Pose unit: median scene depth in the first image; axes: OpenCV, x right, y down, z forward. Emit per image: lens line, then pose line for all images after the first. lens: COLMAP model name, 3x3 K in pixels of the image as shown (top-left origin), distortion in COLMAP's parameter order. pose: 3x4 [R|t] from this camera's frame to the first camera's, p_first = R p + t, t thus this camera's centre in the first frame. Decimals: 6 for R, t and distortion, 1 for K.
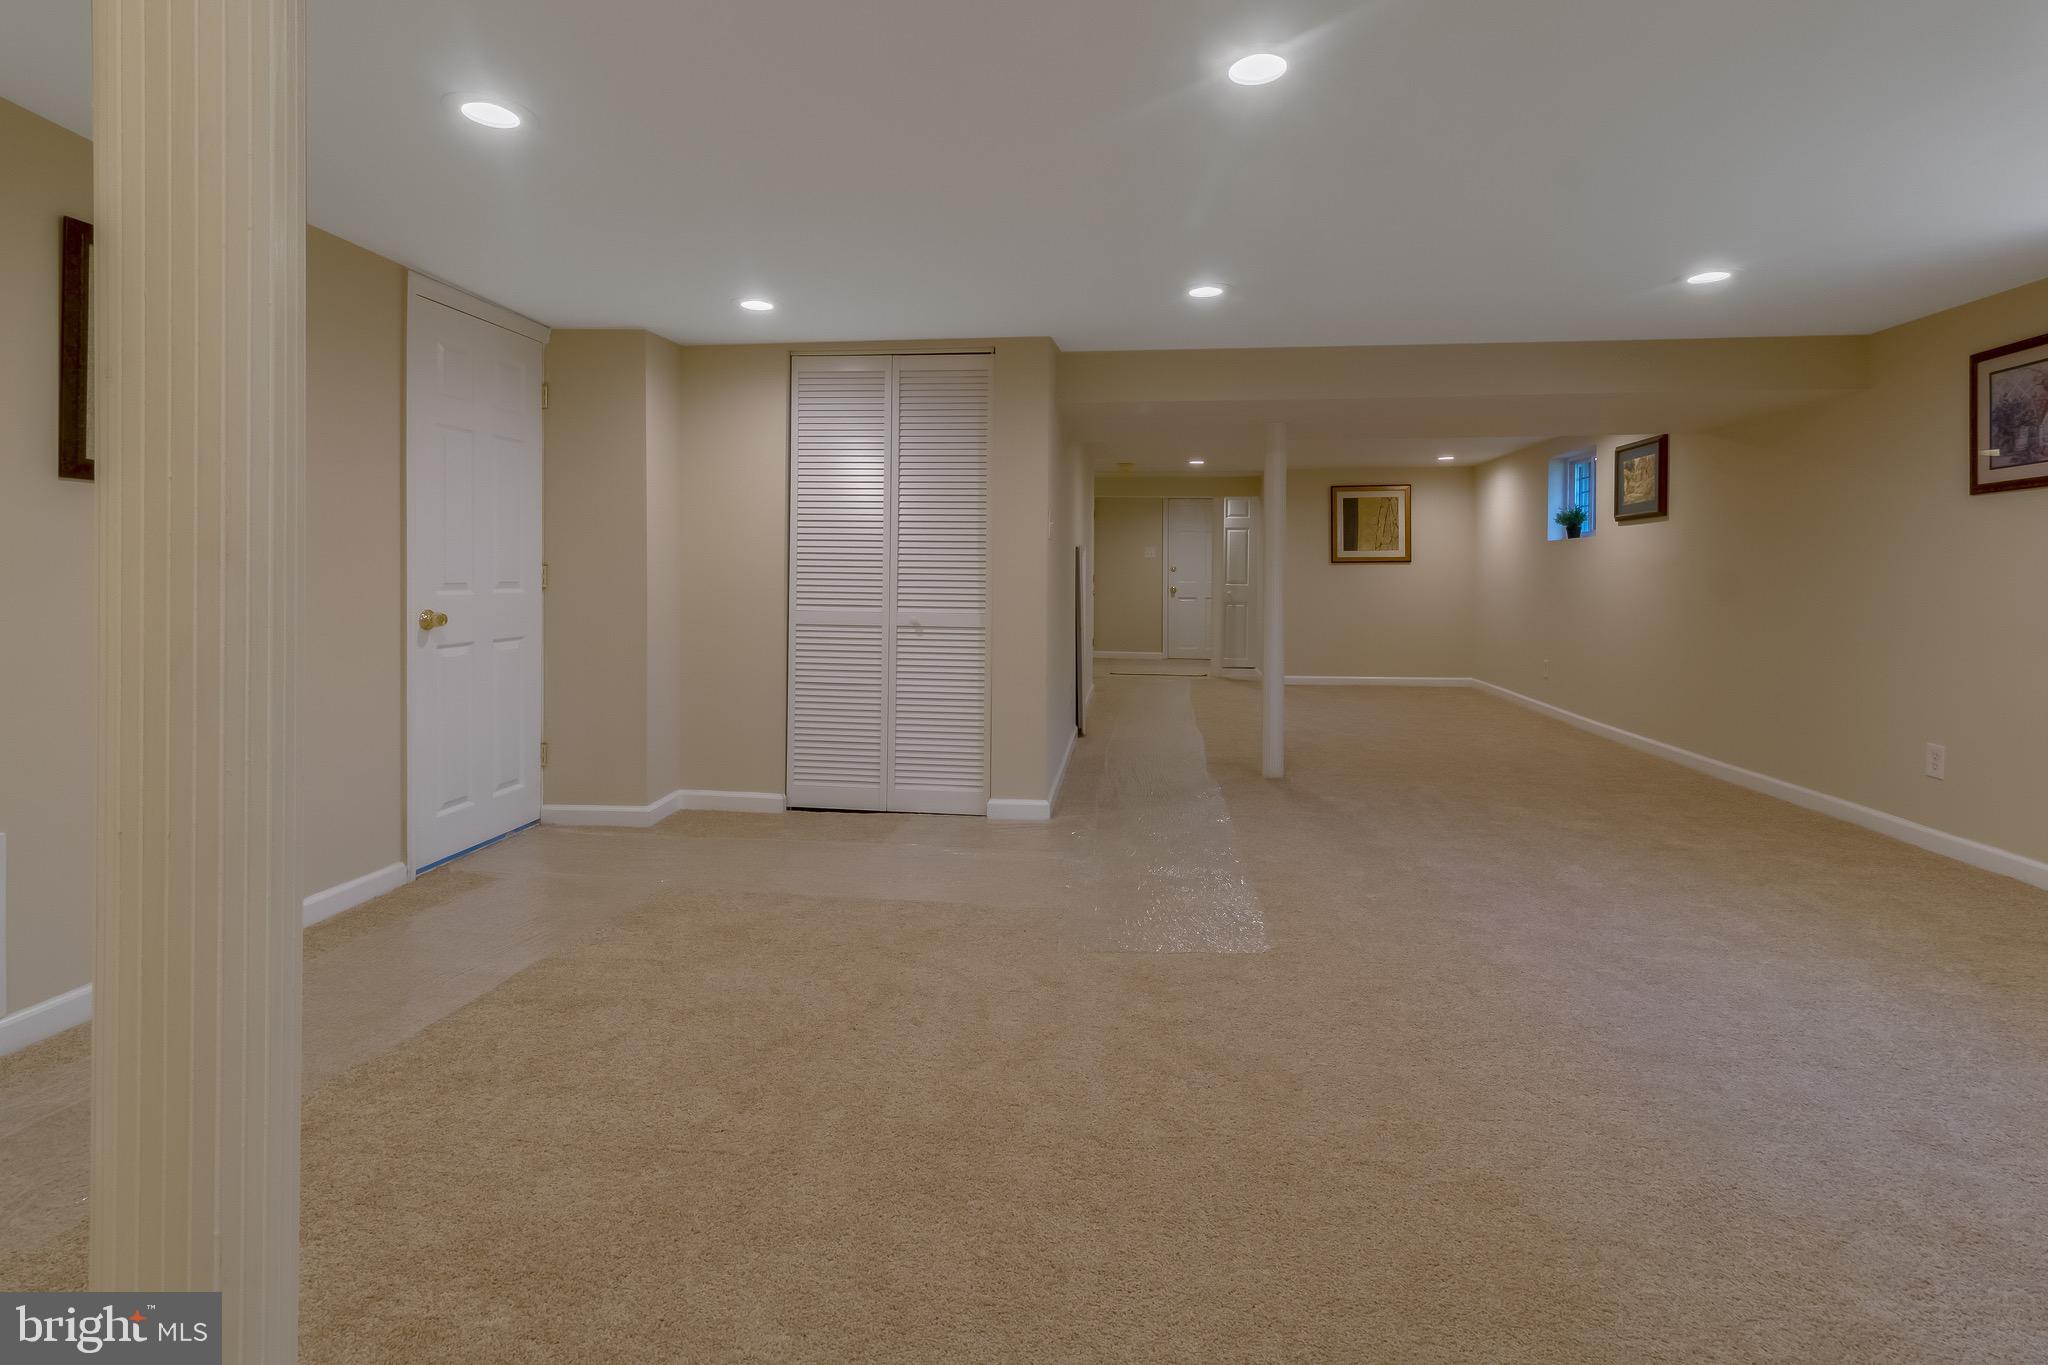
lens RADIAL K [[969.9, 0, 1012.8], [0, 969.9, 575.2], [0, 0, 1]] dist [0.002063, 0.000622]
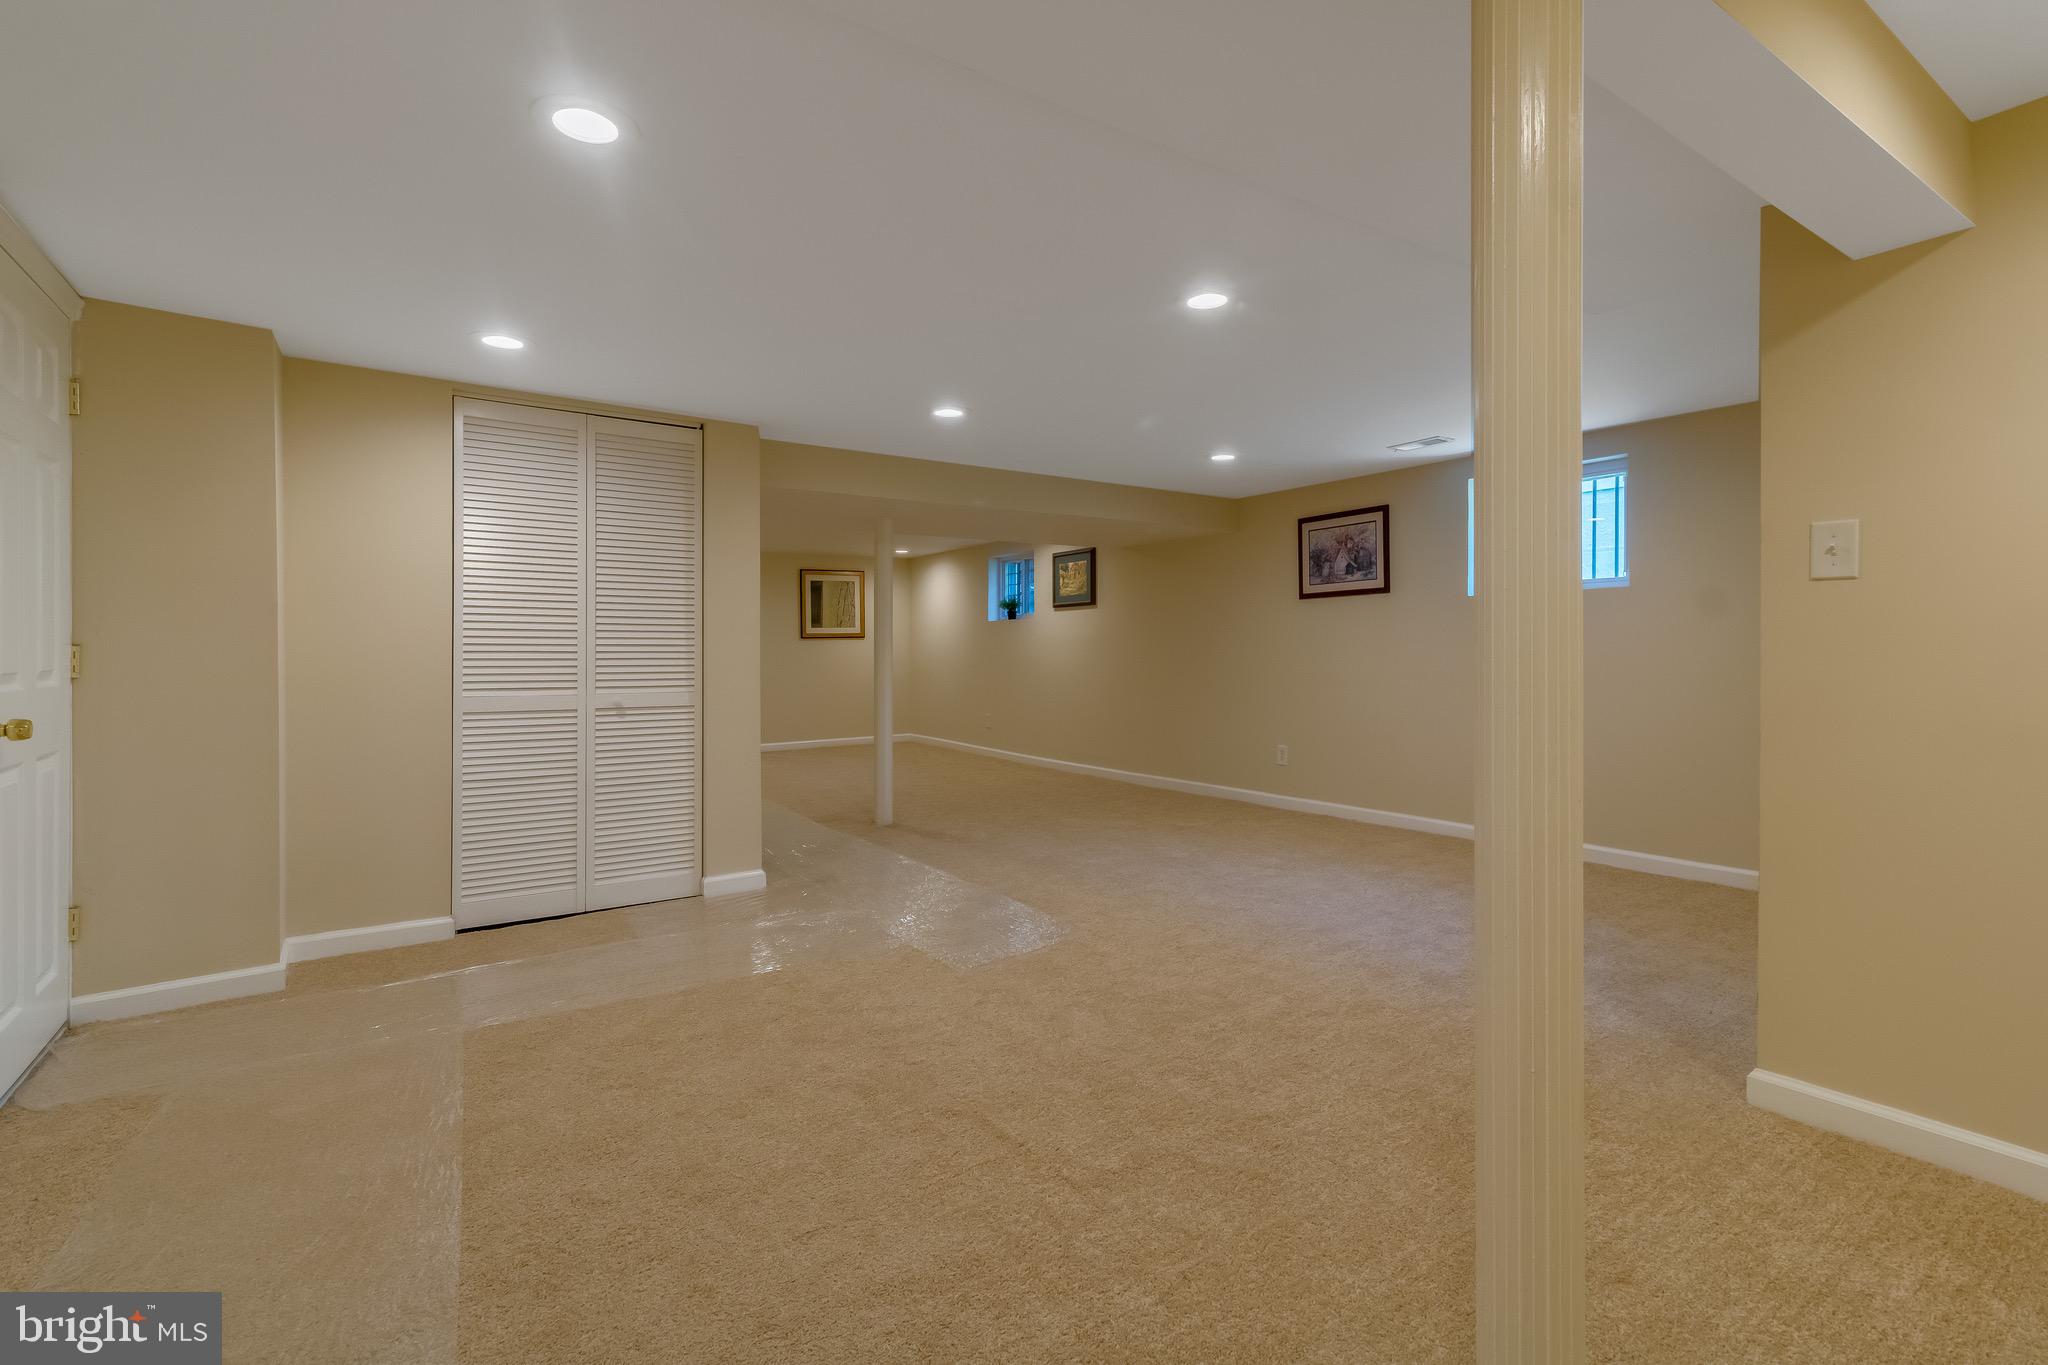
lens RADIAL K [[944.1, 0, 1021.9], [0, 944.1, 647.0], [0, 0, 1]] dist [0.003856, 0.000594]
pose [[0.746673, -0.007759, 0.665146, -0.414137], [0.009530, 0.999954, 0.000966, -0.003301], [-0.665123, 0.005617, 0.746712, 0.059236]]
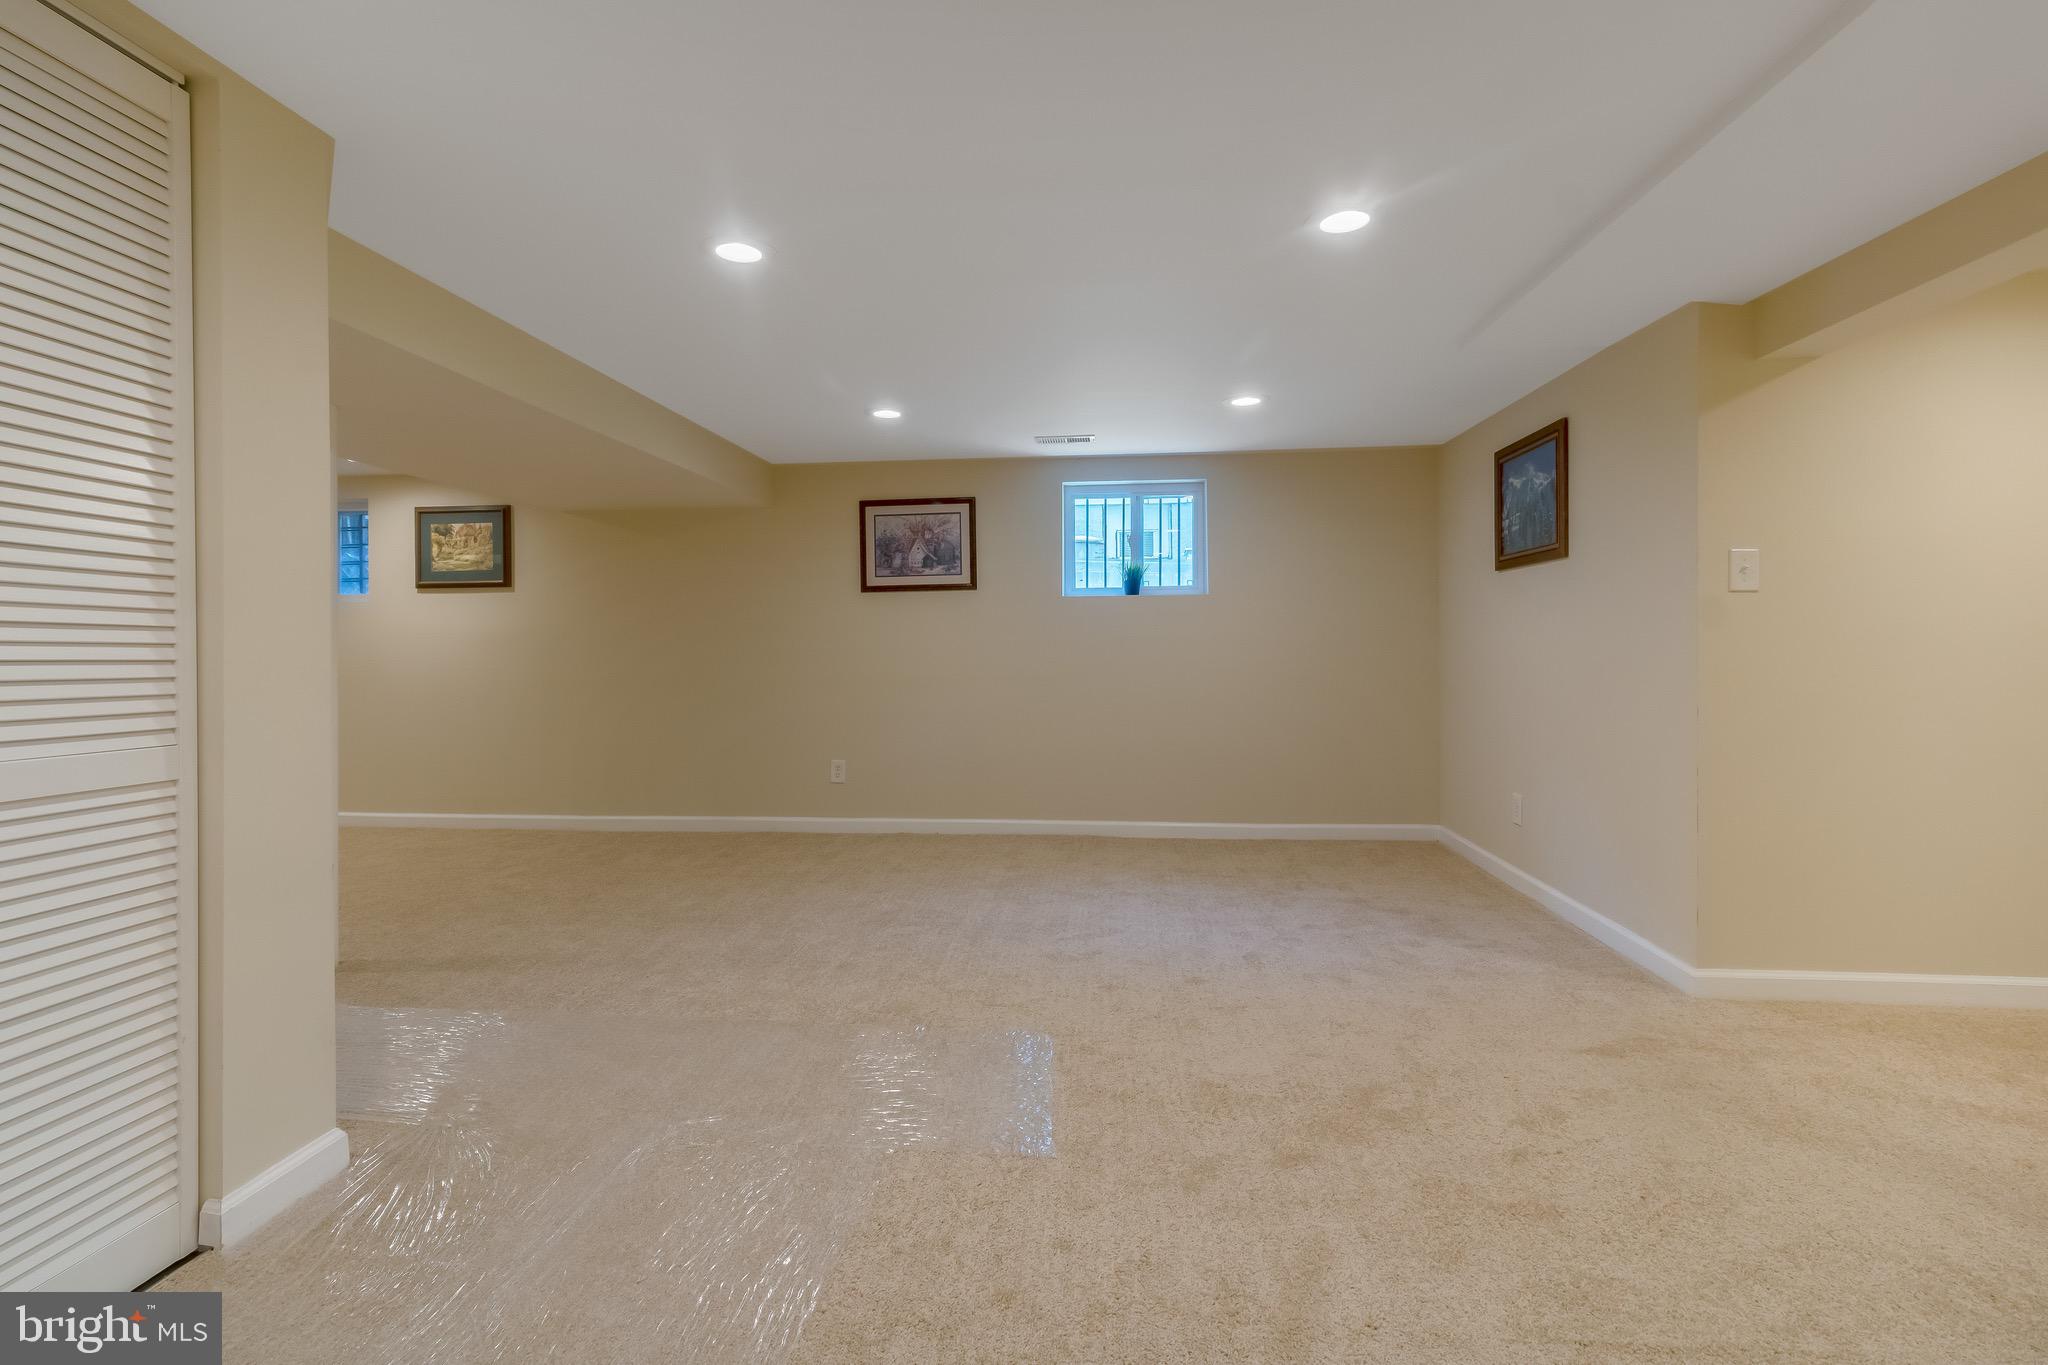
lens RADIAL K [[949.6, 0, 1019.3], [0, 949.6, 644.2], [0, 0, 1]] dist [0.006982, 0.000034]
pose [[-0.043823, 0.001250, 0.999039, -0.422896], [0.004951, 0.999987, -0.001034, 0.001373], [-0.999027, 0.004901, -0.043829, 0.671159]]
